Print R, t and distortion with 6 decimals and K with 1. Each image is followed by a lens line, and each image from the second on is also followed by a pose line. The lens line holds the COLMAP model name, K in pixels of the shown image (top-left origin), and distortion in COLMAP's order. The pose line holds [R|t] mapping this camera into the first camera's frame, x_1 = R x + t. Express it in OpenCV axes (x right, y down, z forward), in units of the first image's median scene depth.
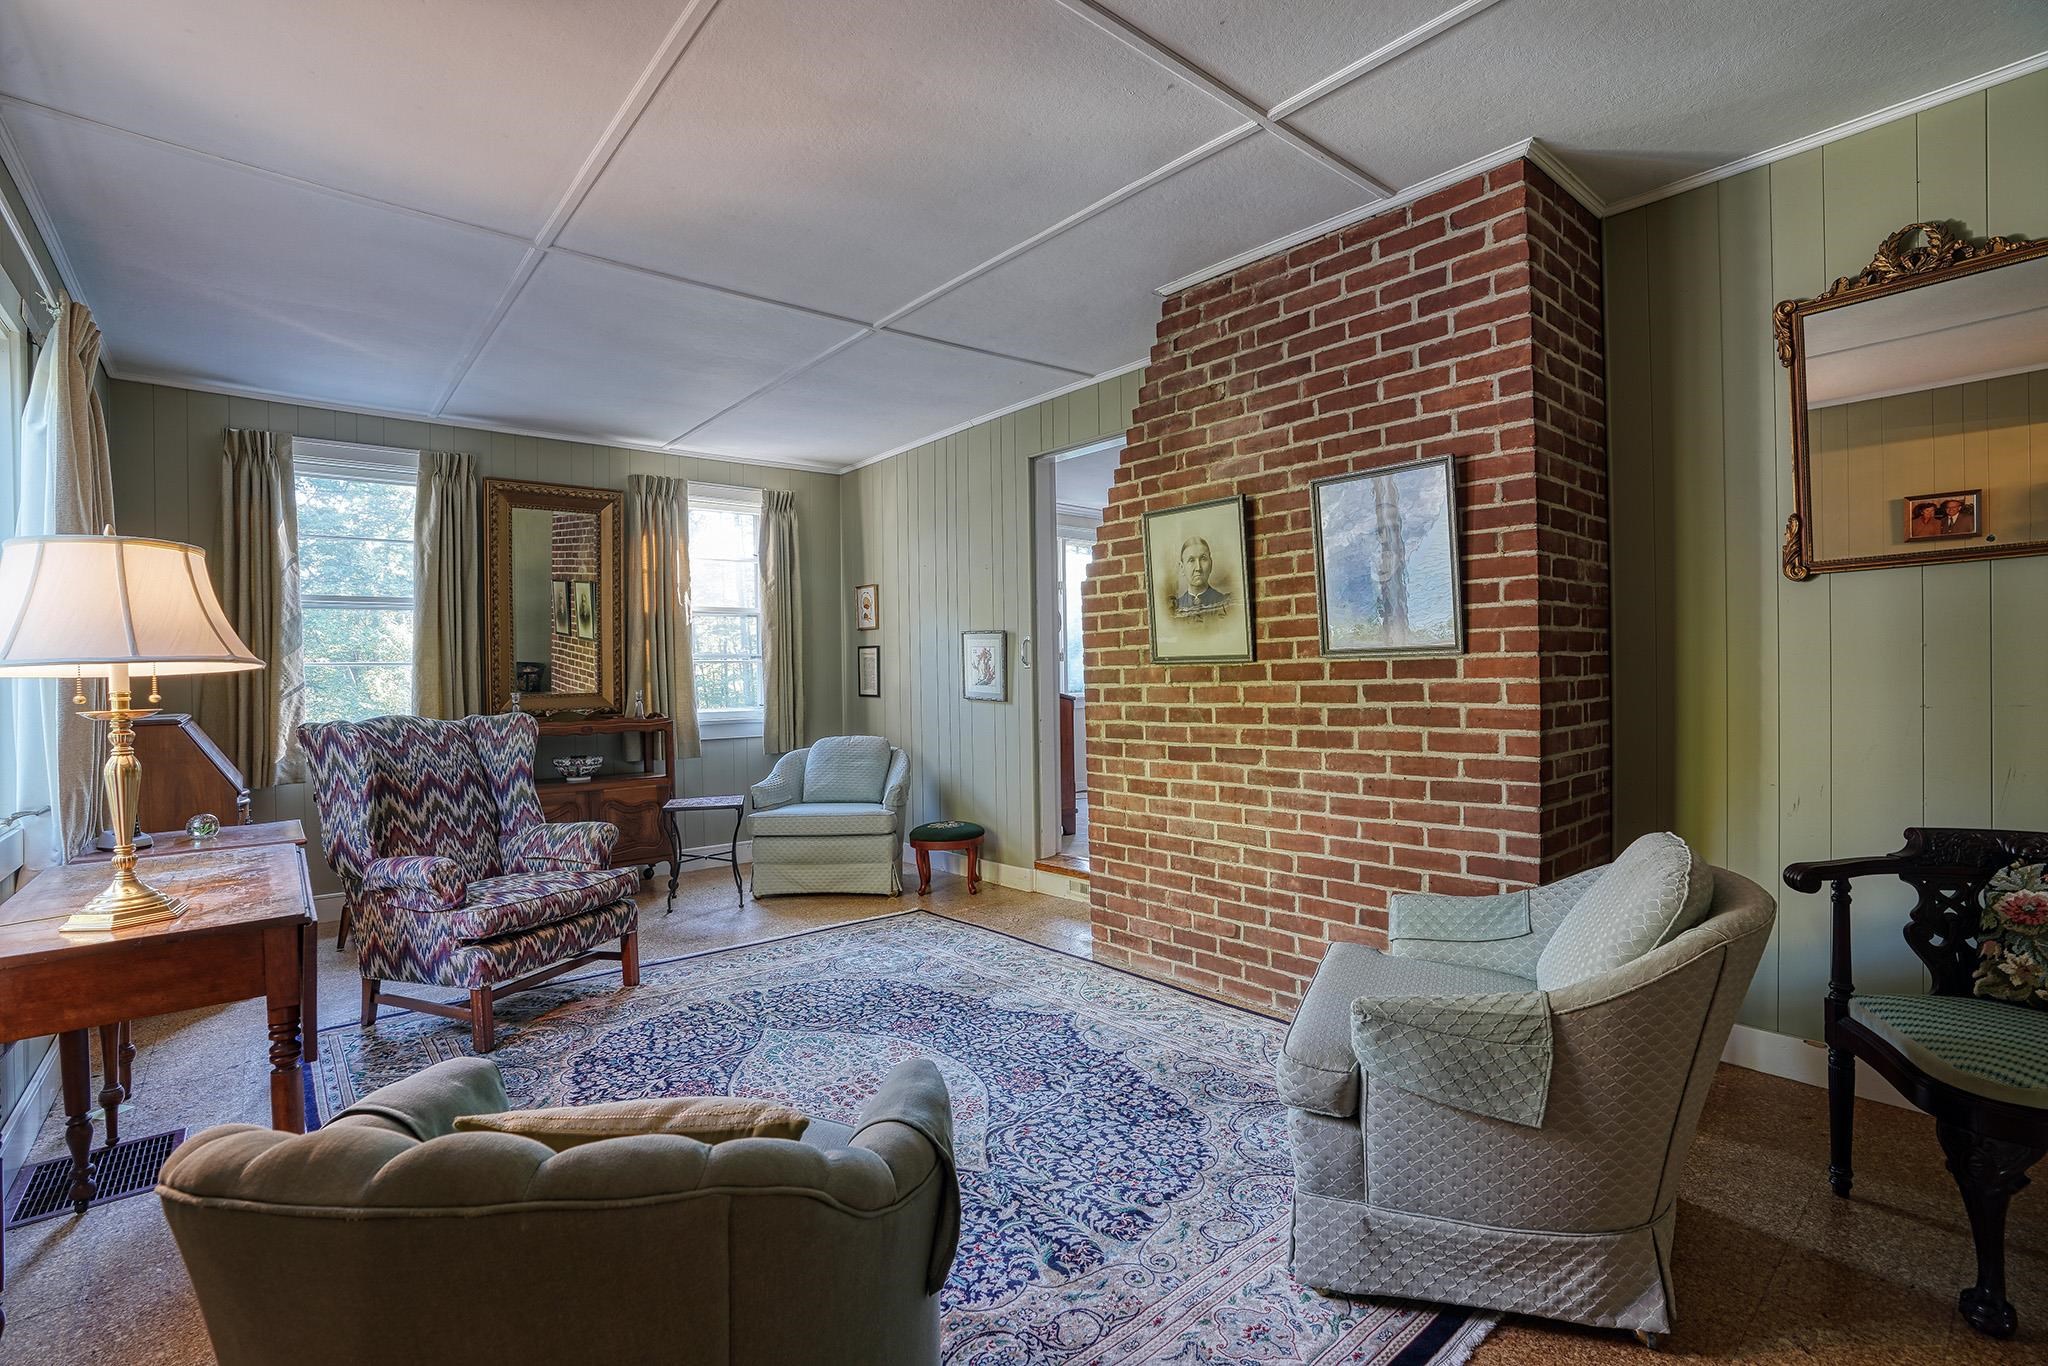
lens RADIAL K [[944.4, 0, 1024.0], [0, 944.4, 683.0], [0, 0, 1]] dist [-0.083674, 0.043984]
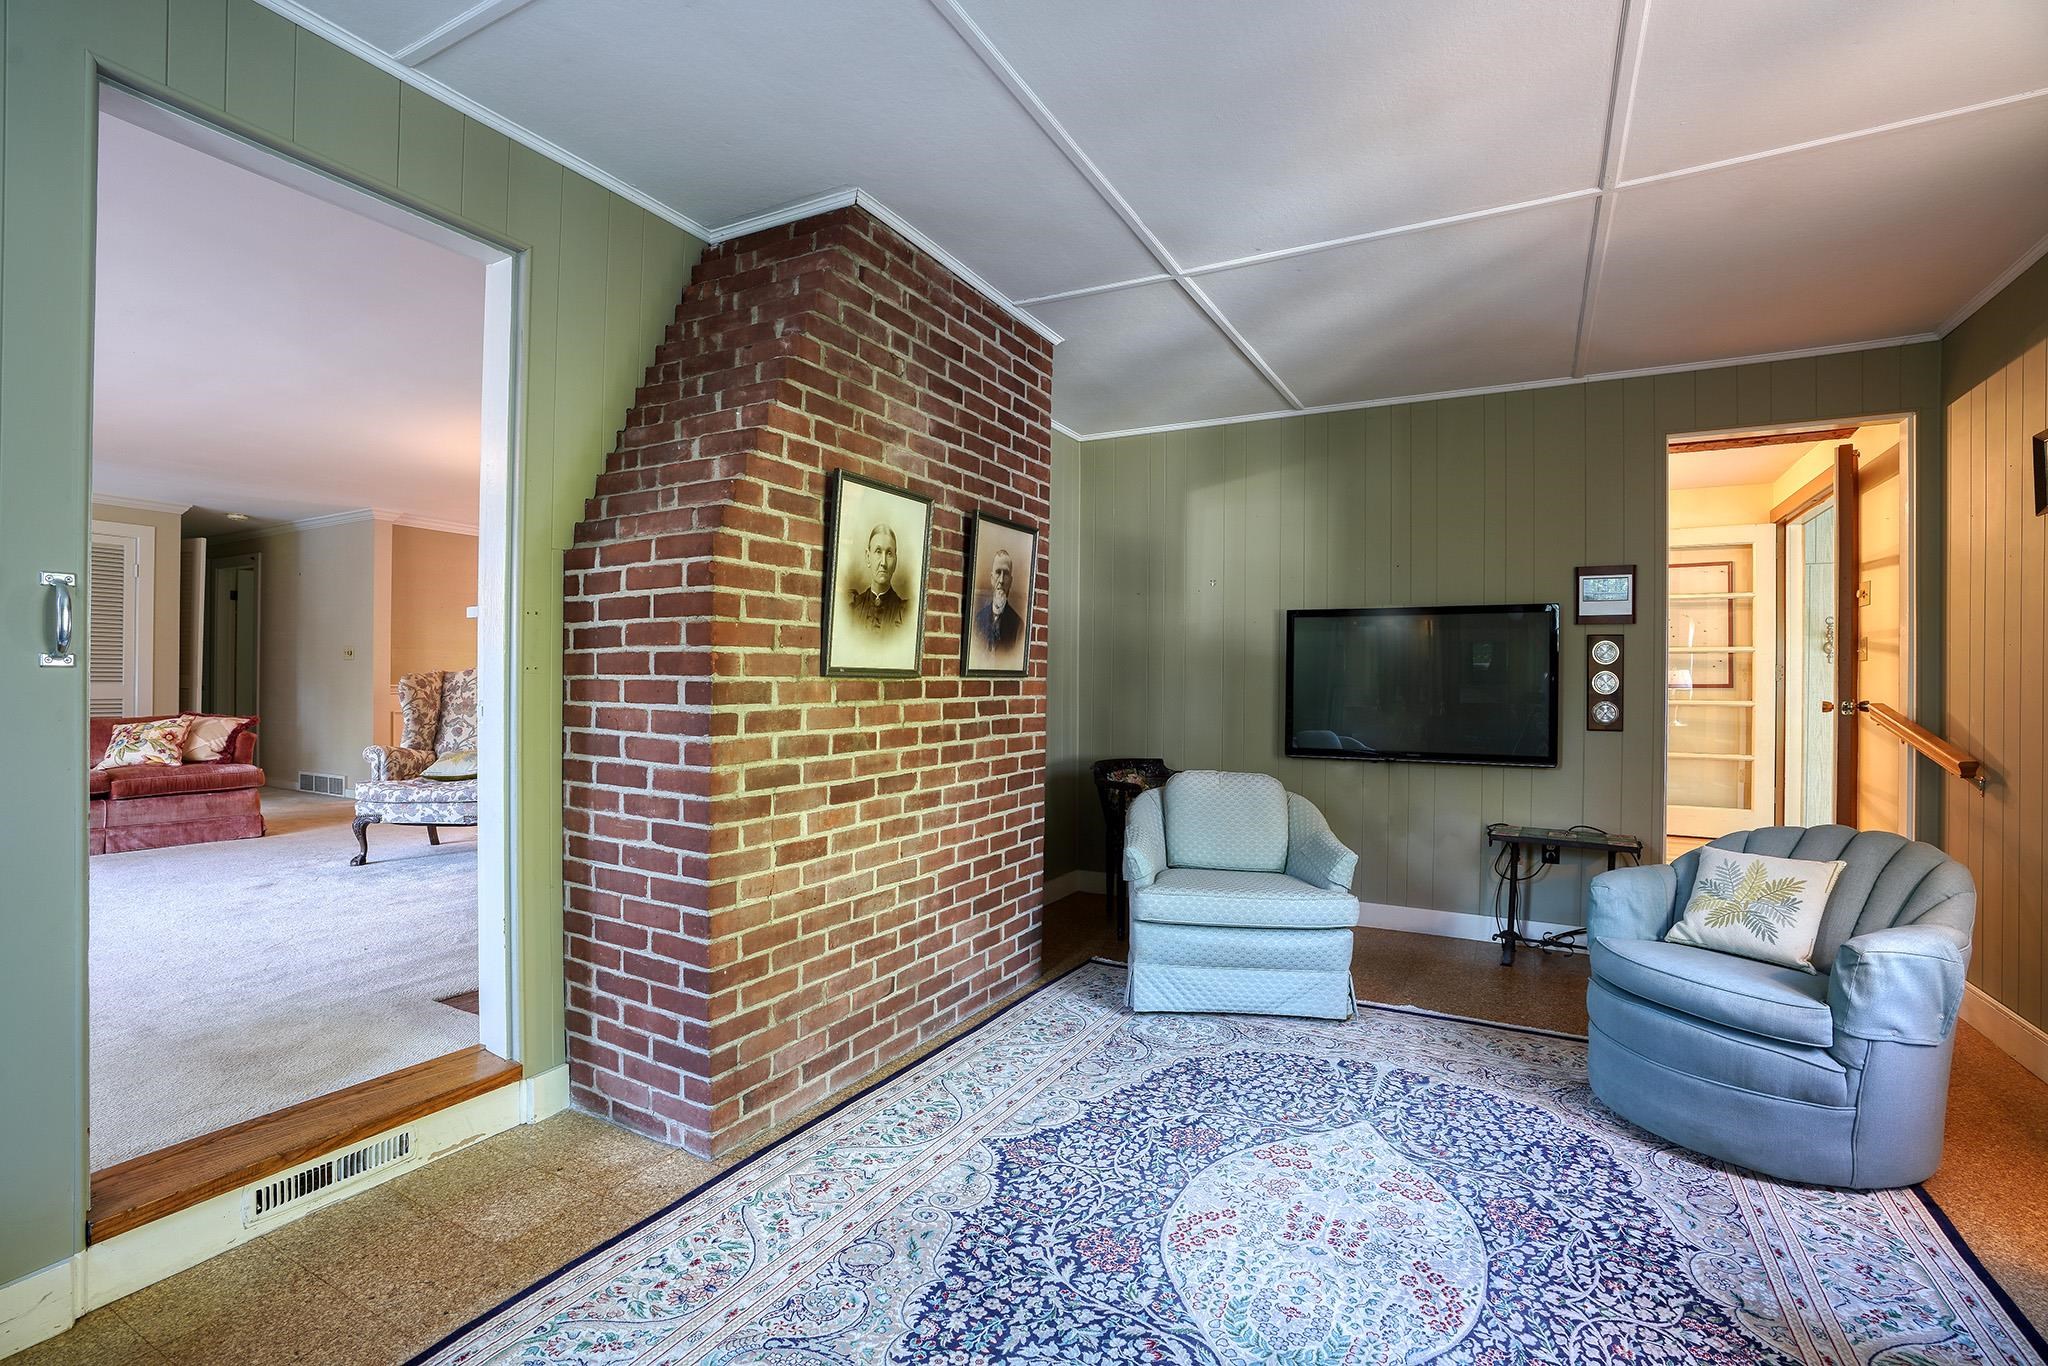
lens RADIAL K [[944.4, 0, 1024.0], [0, 944.4, 683.0], [0, 0, 1]] dist [-0.083674, 0.043984]
pose [[-0.362245, 0.014802, 0.931965, -0.661639], [0.008053, 0.999886, -0.012750, -0.004885], [-0.932048, 0.002887, -0.362323, 1.244775]]
